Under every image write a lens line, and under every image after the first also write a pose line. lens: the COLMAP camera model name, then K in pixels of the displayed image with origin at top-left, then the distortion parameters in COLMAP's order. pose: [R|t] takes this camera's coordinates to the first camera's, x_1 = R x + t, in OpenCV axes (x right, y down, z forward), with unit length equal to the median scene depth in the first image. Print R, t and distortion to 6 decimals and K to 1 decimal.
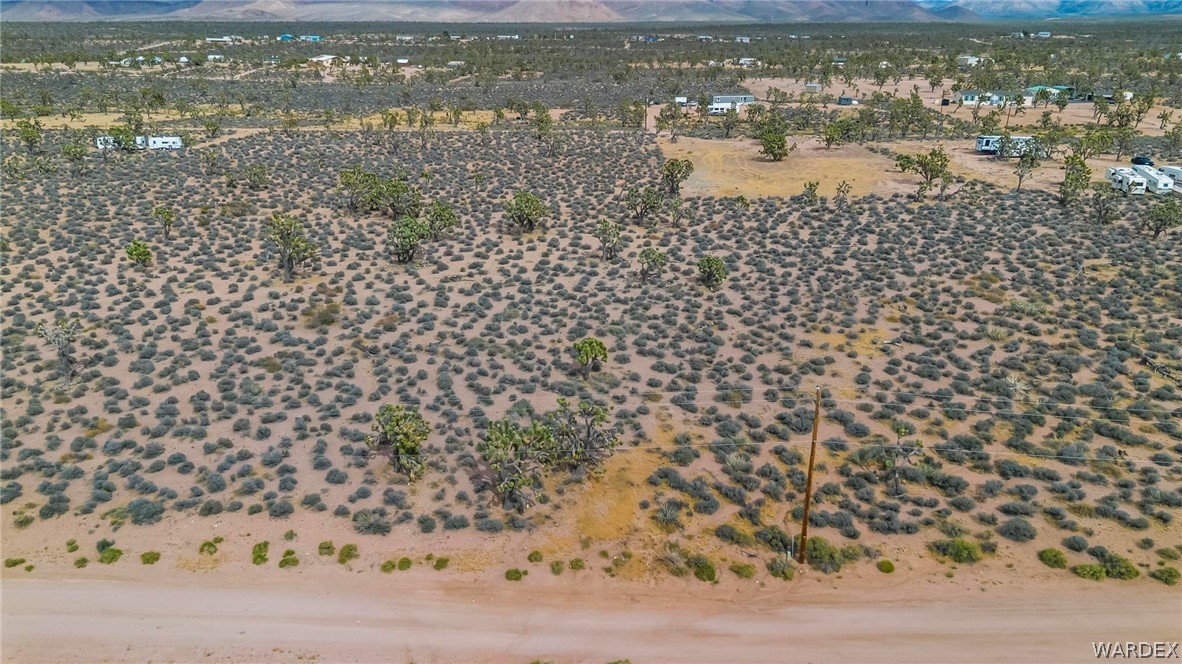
lens RADIAL K [[848.1, 0, 584.5], [0, 848.1, 333.2], [0, 0, 1]] dist [0.068074, -0.066951]
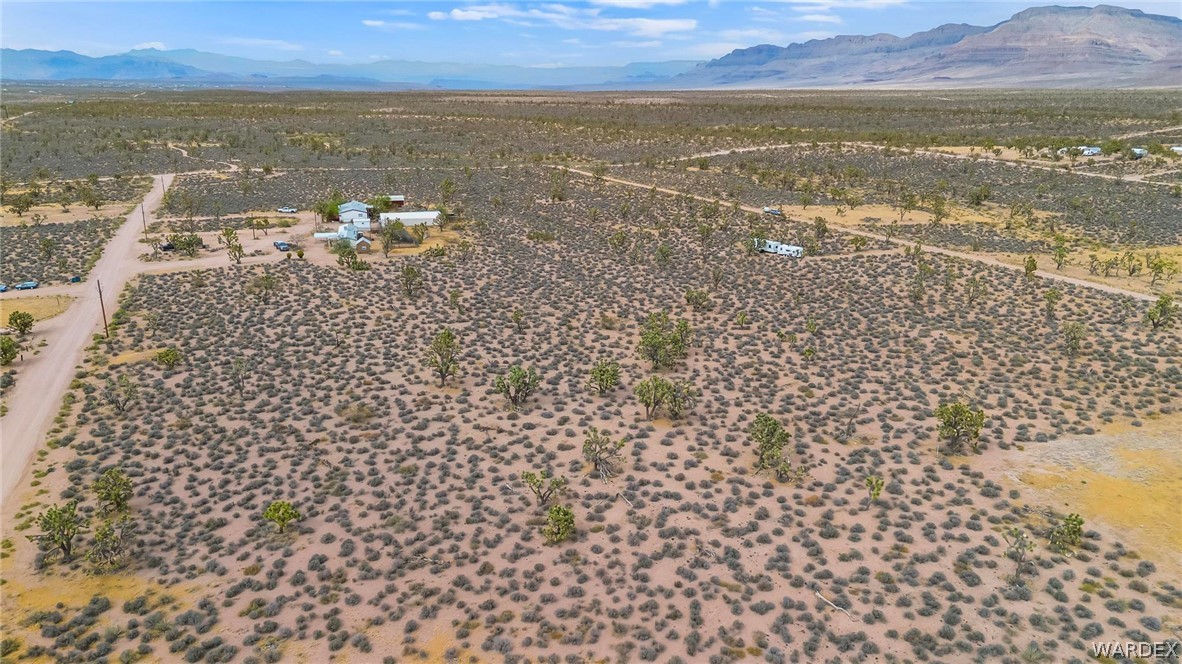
lens RADIAL K [[845.1, 0, 587.3], [0, 845.1, 315.9], [0, 0, 1]] dist [0.060978, -0.049298]
pose [[0.407416, 0.238169, -0.881639, 0.619279], [-0.310384, 0.944038, 0.111594, -0.267640], [0.858879, 0.228182, 0.458541, 0.397188]]
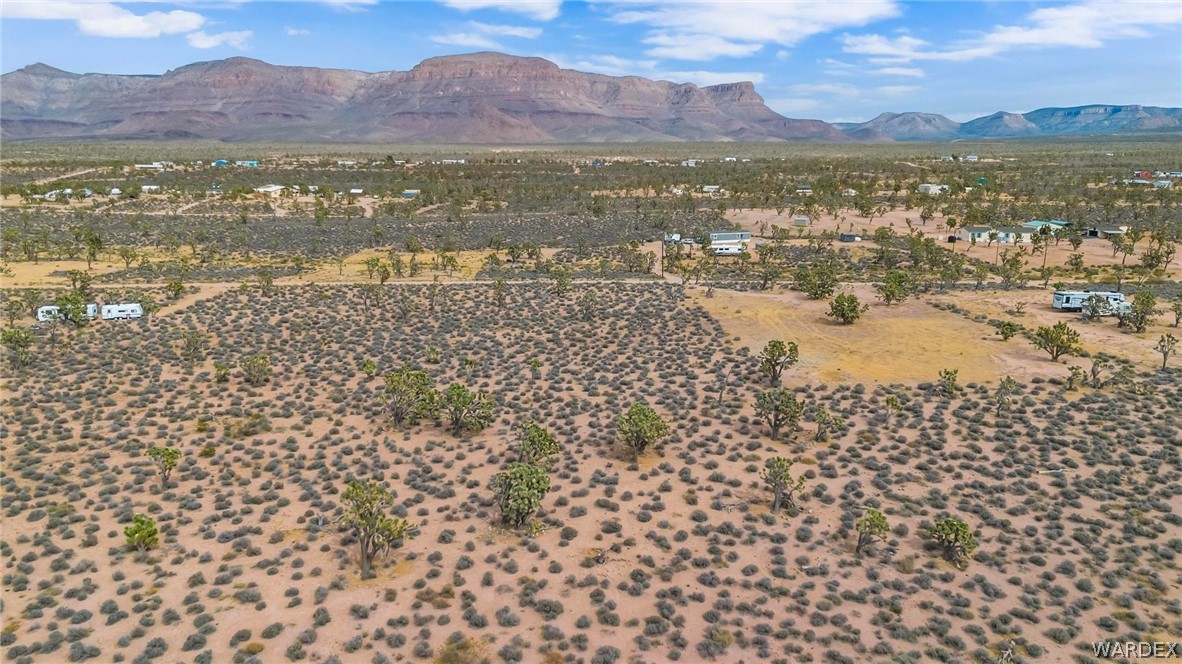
lens RADIAL K [[867.9, 0, 586.5], [0, 867.9, 330.9], [0, 0, 1]] dist [0.047370, -0.036879]
pose [[0.996477, -0.018298, 0.081851, -0.155594], [0.029067, 0.990773, -0.132380, -0.111185], [-0.078674, 0.134293, 0.987814, 0.176823]]
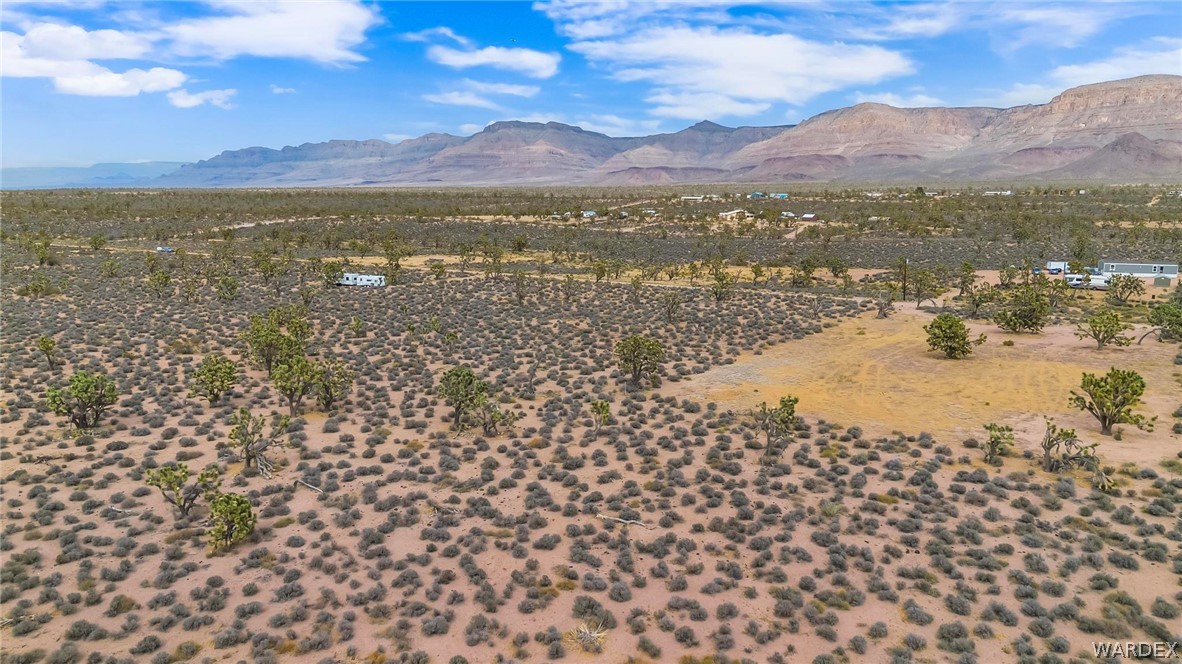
lens RADIAL K [[855.7, 0, 584.9], [0, 855.7, 326.3], [0, 0, 1]] dist [0.070540, -0.073628]
pose [[0.825812, 0.084243, -0.557617, 0.474292], [-0.184908, 0.974566, -0.126608, -0.120839], [0.532769, 0.207663, 0.820386, 0.422823]]
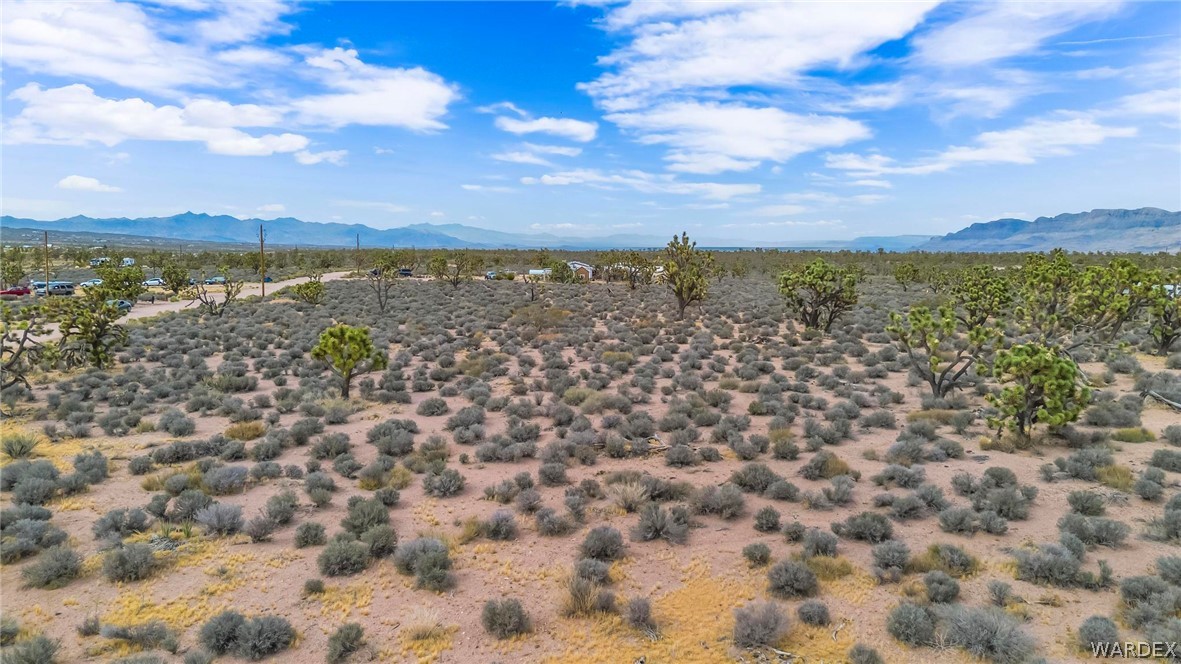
lens RADIAL K [[834.7, 0, 590.5], [0, 834.7, 332.0], [0, 0, 1]] dist [0.074361, -0.079533]
pose [[0.160258, 0.092026, -0.982776, 0.296567], [-0.349507, 0.936431, 0.030694, -0.031813], [0.923126, 0.338568, 0.182235, 0.548164]]
